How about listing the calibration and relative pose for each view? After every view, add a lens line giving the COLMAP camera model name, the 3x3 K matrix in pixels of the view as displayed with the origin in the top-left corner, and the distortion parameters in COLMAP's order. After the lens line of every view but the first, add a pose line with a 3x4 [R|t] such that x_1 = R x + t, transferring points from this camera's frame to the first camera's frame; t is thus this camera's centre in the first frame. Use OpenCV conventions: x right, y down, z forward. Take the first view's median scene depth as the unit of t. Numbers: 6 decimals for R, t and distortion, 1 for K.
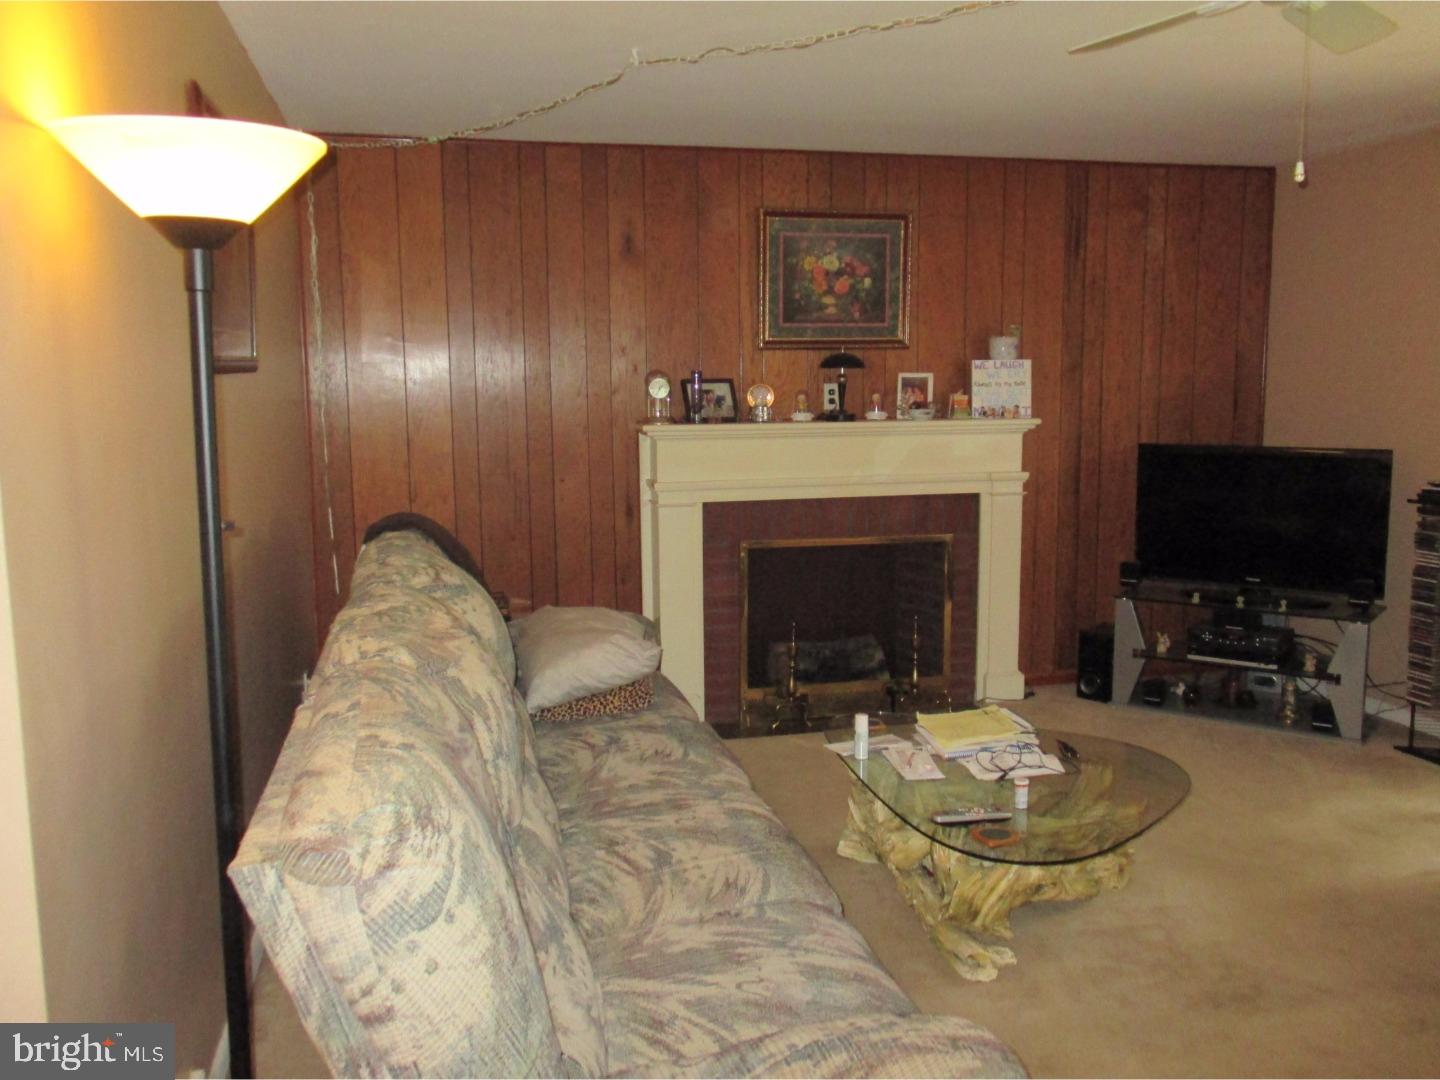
lens RADIAL K [[1214.9, 0, 717.0], [0, 1214.9, 537.6], [0, 0, 1]] dist [-0.011435, -0.010470]
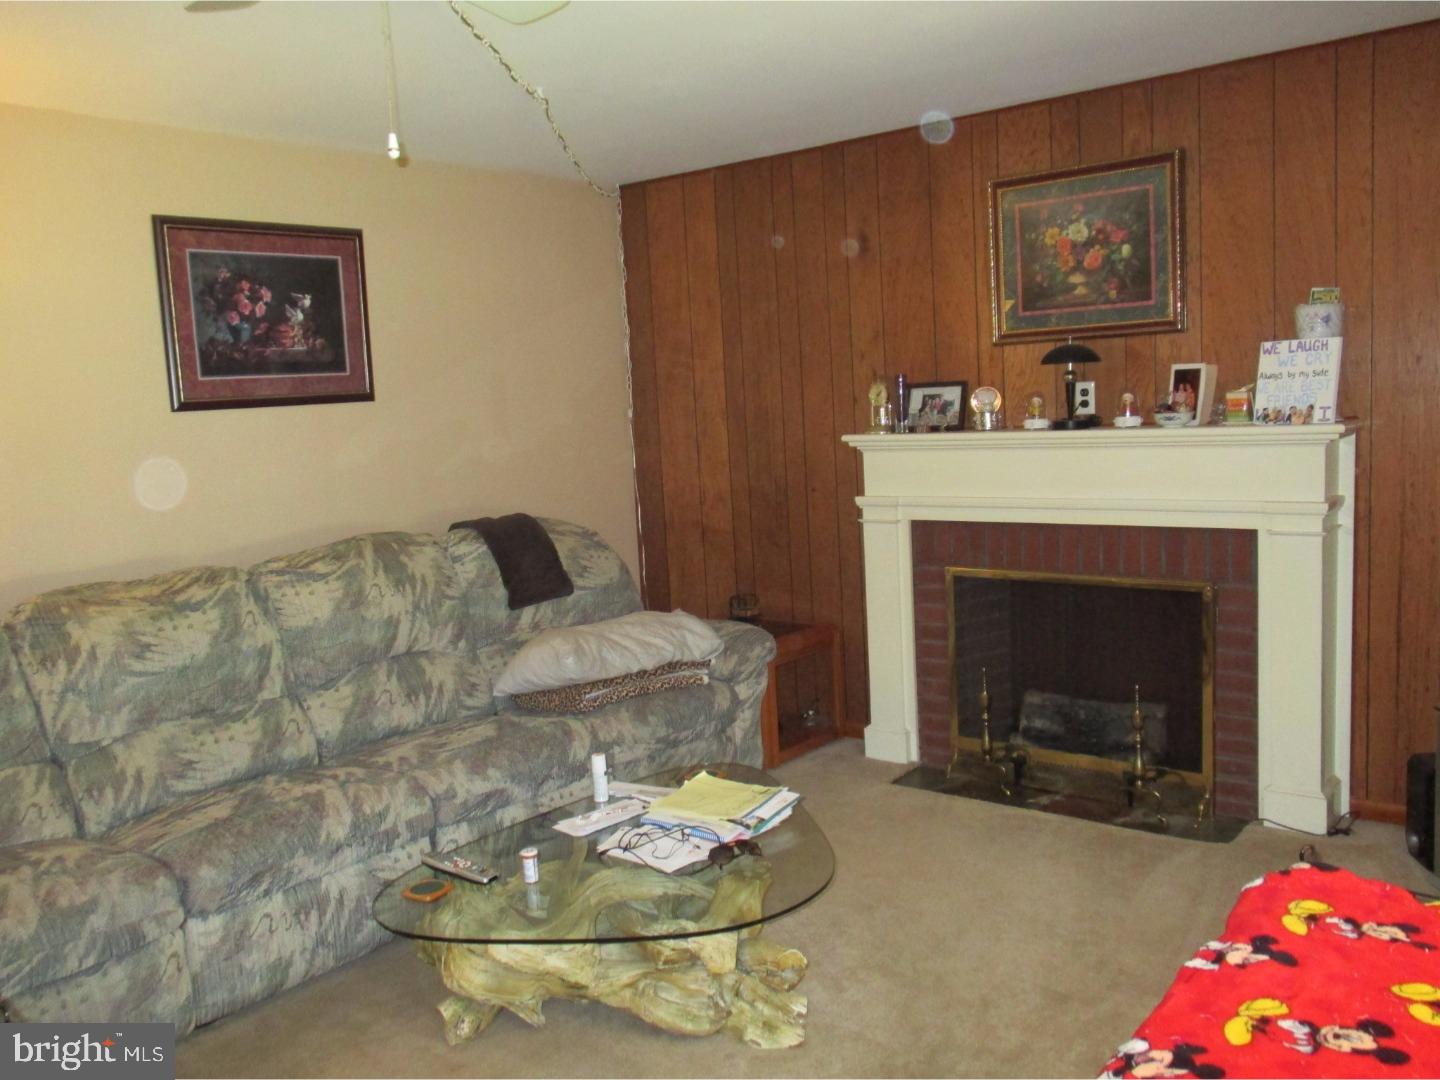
lens RADIAL K [[1214.9, 0, 717.8], [0, 1214.9, 538.9], [0, 0, 1]] dist [-0.011435, -0.010470]
pose [[0.609182, 0.069691, -0.789963, 0.593980], [-0.060009, 0.997326, 0.041709, -0.042582], [0.790757, 0.021996, 0.611735, 0.322950]]
